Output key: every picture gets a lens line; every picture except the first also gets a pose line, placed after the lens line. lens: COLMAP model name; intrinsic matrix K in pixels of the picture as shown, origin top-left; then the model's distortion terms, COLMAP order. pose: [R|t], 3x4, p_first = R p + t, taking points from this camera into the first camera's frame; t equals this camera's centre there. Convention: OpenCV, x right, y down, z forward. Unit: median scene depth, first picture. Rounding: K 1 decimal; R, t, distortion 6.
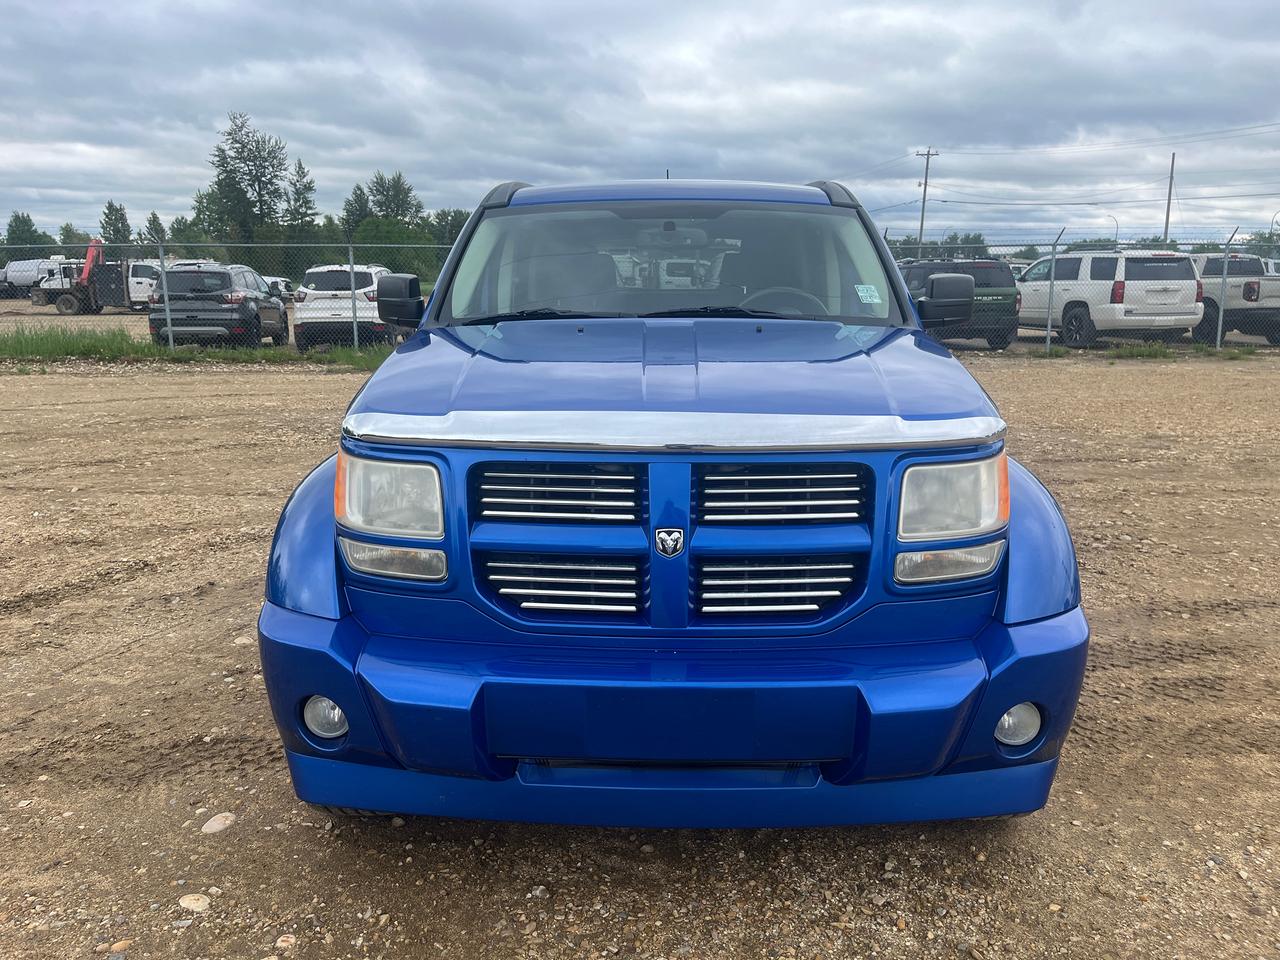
lens RADIAL K [[968.3, 0, 640.0], [0, 968.3, 480.0], [0, 0, 1]] dist [0.004469, 0.001307]
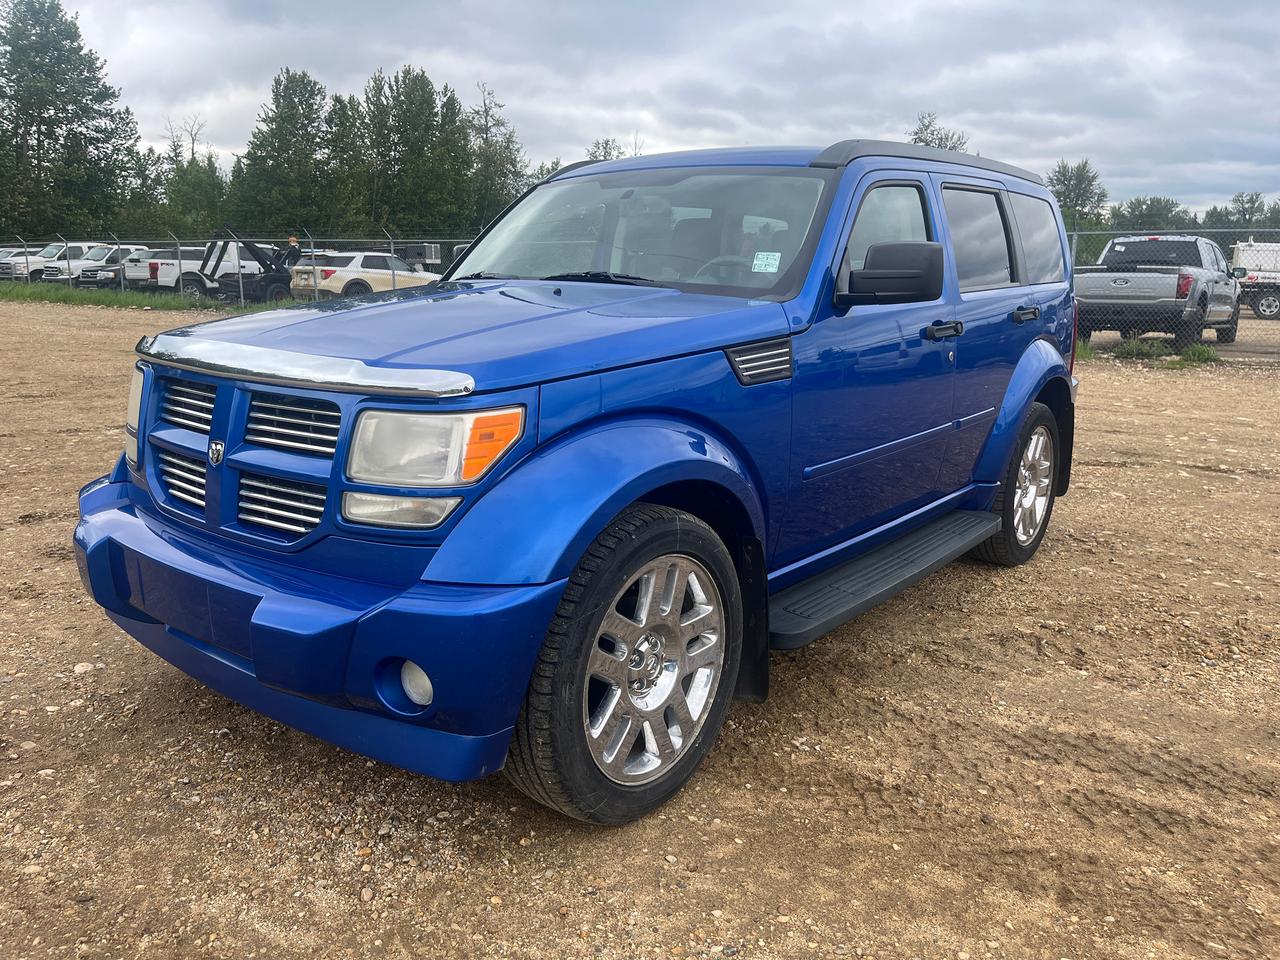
lens RADIAL K [[968.3, 0, 640.0], [0, 968.3, 480.0], [0, 0, 1]] dist [0.004469, 0.001307]
pose [[0.794663, 0.135852, -0.591655, 0.959893], [-0.132350, 0.989964, 0.049548, -0.025540], [0.592448, 0.038931, 0.804667, 0.290018]]
